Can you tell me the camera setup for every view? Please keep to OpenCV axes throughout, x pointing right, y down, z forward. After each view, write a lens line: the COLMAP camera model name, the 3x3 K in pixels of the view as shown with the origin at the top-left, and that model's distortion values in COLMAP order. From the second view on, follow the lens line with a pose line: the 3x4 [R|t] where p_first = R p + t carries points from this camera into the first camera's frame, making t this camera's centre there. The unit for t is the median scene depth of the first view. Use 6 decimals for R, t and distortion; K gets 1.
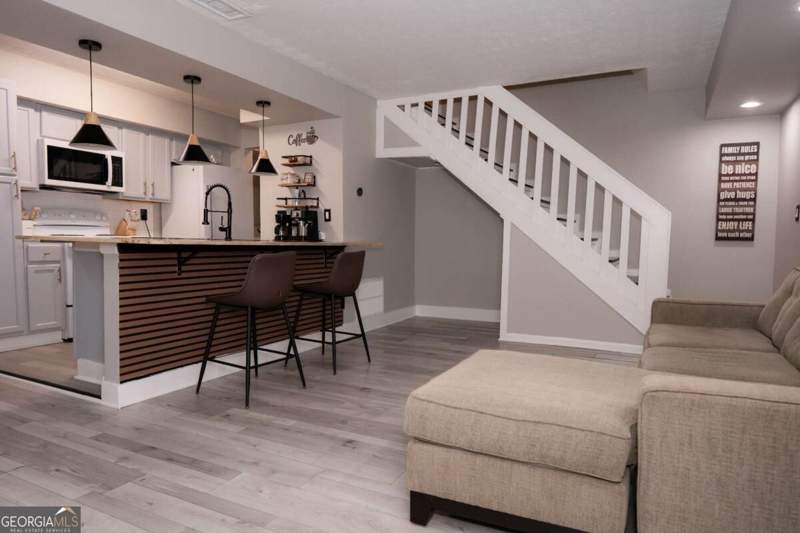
lens RADIAL K [[505.2, 0, 405.8], [0, 505.2, 273.3], [0, 0, 1]] dist [0.010485, 0.000703]
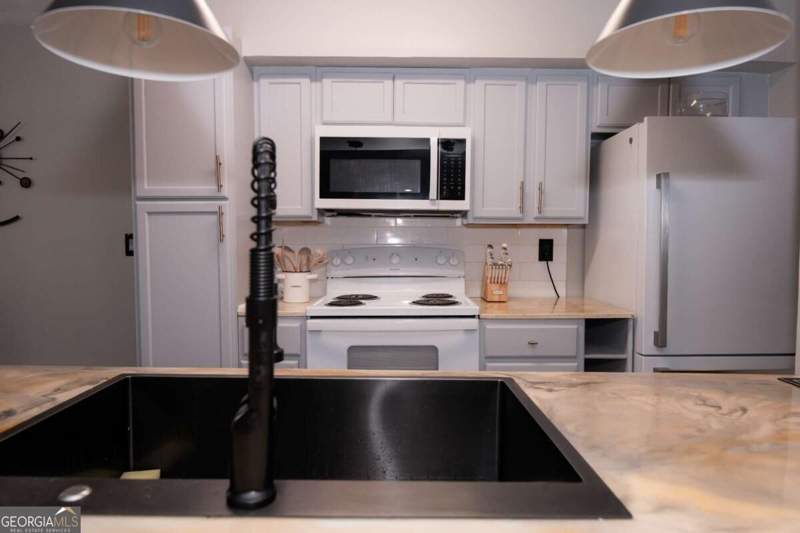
lens RADIAL K [[505.2, 0, 395.6], [0, 505.2, 268.5], [0, 0, 1]] dist [0.010485, 0.000703]
pose [[0.453328, 0.028368, -0.890892, -0.163274], [-0.059589, 0.998222, 0.001464, -0.106718], [0.889350, 0.052423, 0.454212, 0.765843]]
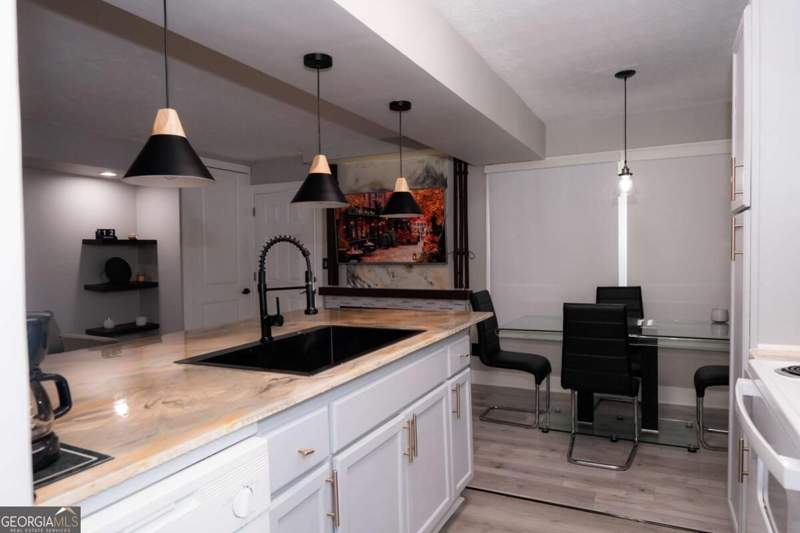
lens RADIAL K [[505.2, 0, 403.4], [0, 505.2, 266.1], [0, 0, 1]] dist [0.010485, 0.000703]
pose [[-0.999827, -0.002120, -0.018461, -0.387593], [-0.003895, 0.995313, 0.096623, -0.152307], [0.018170, 0.096678, -0.995150, 1.202802]]
